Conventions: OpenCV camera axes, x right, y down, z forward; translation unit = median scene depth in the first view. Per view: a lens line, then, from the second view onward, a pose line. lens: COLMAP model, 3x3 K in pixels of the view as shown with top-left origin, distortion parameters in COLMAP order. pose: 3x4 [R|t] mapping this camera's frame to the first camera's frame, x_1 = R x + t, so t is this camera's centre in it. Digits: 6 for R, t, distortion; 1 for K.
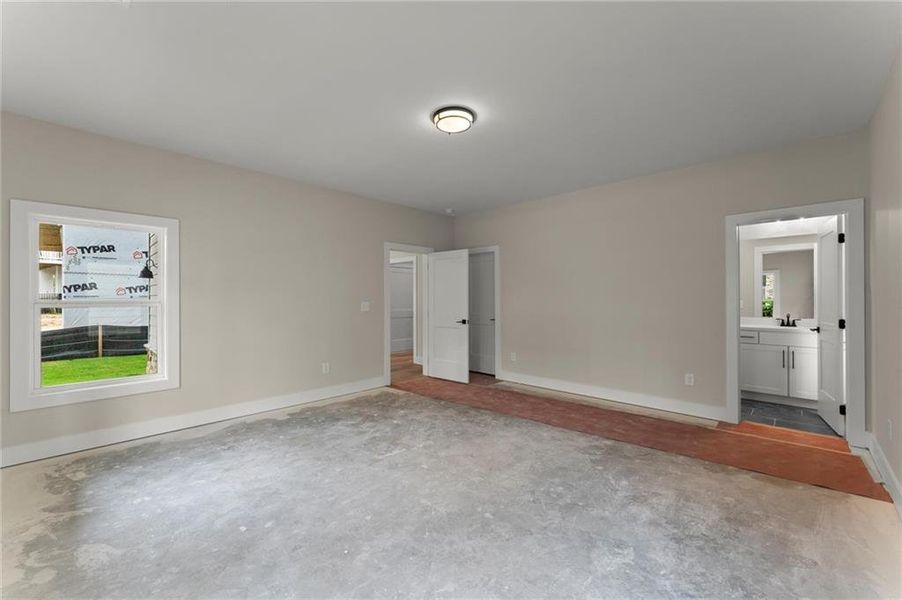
lens RADIAL K [[365.2, 0, 445.5], [0, 365.2, 294.1], [0, 0, 1]] dist [0.000482, 0.000067]
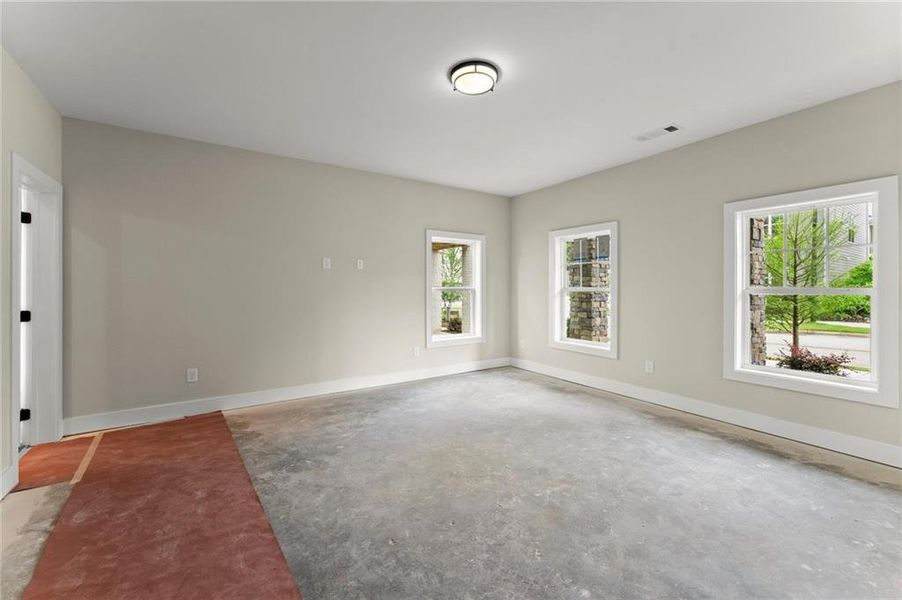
lens RADIAL K [[365.2, 0, 445.5], [0, 365.2, 294.1], [0, 0, 1]] dist [0.000482, 0.000067]
pose [[-0.976457, -0.000613, 0.215710, -0.099548], [-0.000496, 1.000000, 0.000598, 0.030705], [-0.215710, 0.000477, -0.976457, 1.906507]]
